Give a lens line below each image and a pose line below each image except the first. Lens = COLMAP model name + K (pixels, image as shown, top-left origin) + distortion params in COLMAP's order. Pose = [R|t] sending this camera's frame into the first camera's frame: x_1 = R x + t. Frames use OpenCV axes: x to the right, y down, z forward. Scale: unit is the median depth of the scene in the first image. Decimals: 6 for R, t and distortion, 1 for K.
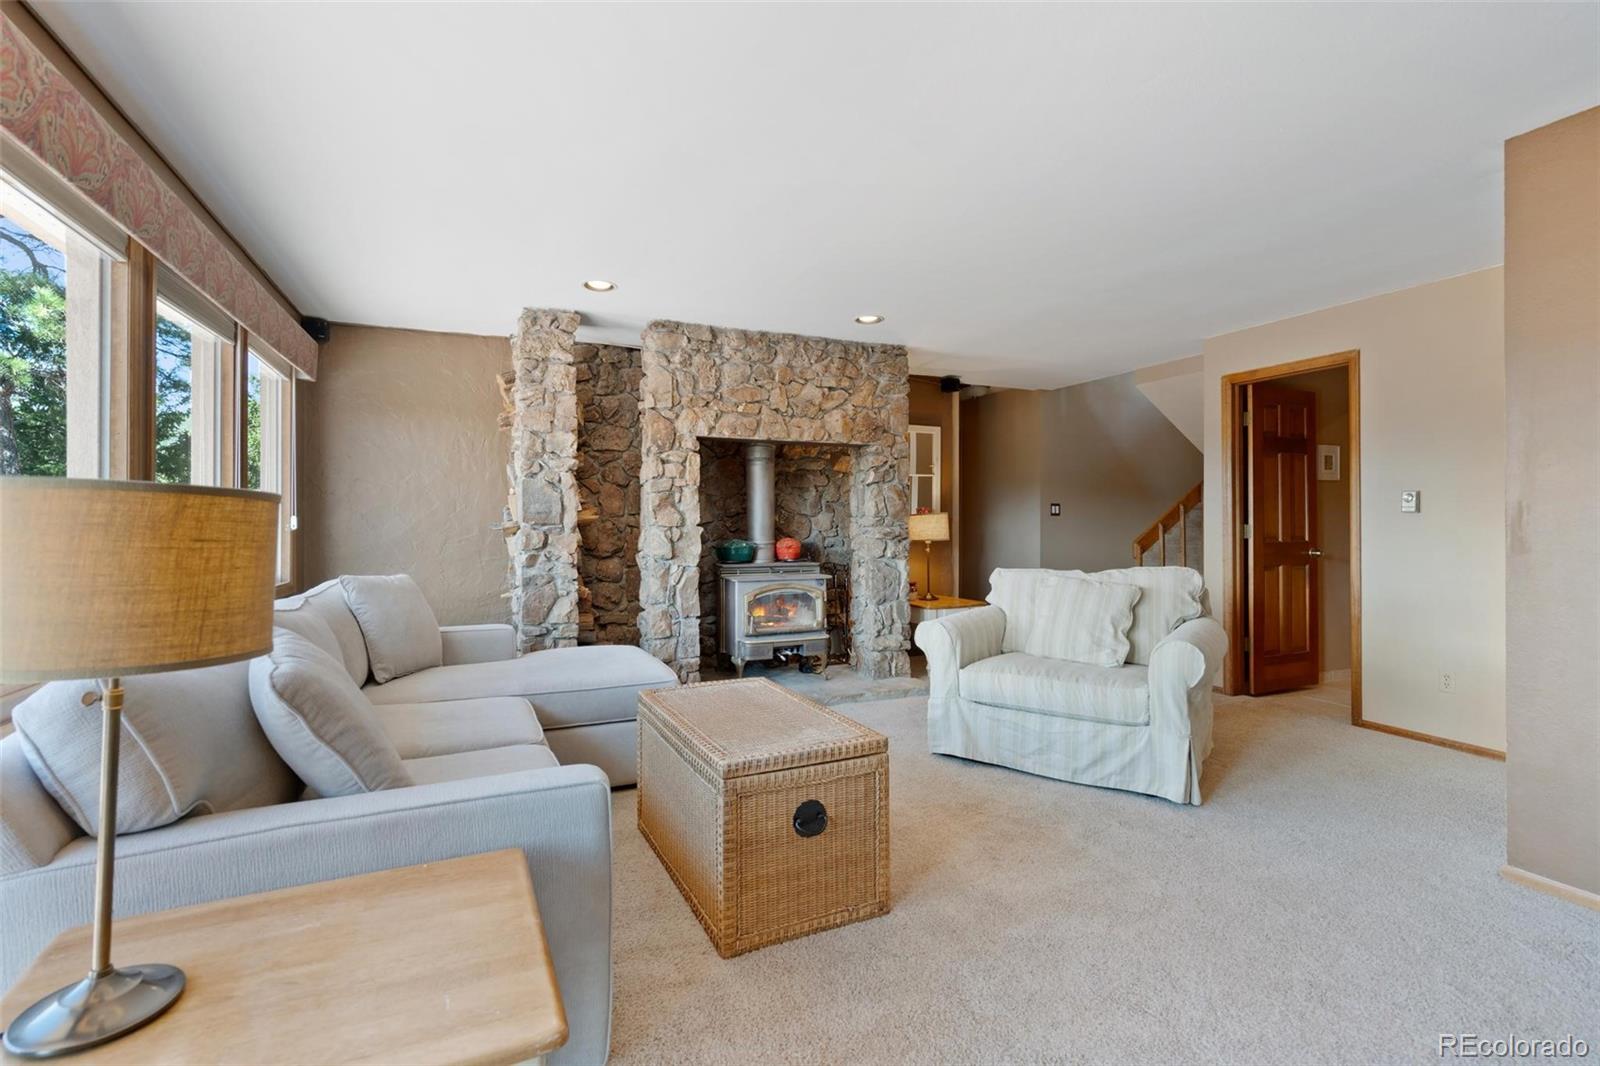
lens RADIAL K [[737.8, 0, 783.3], [0, 737.8, 510.6], [0, 0, 1]] dist [-0.009332, 0.001273]
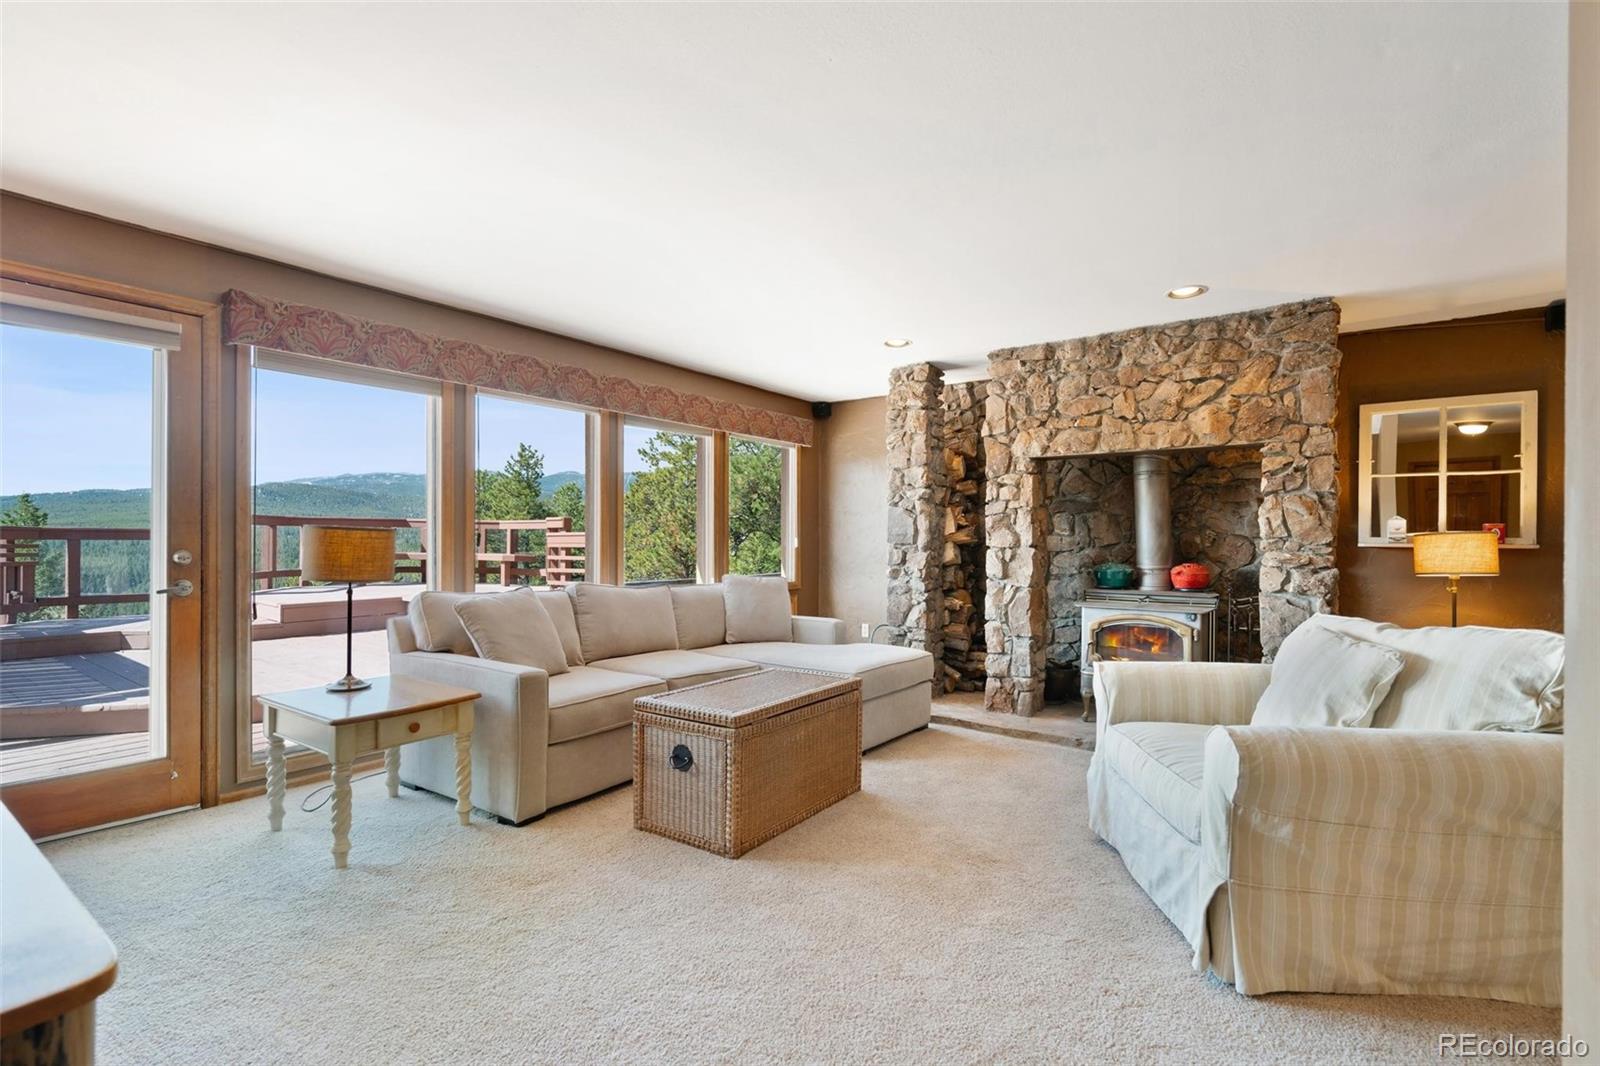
lens RADIAL K [[737.8, 0, 799.4], [0, 737.8, 534.9], [0, 0, 1]] dist [-0.009332, 0.001273]
pose [[0.490107, -0.005526, -0.871645, 0.591944], [0.006110, 0.999977, -0.002904, 0.005016], [0.871641, -0.003902, 0.490130, 0.232012]]
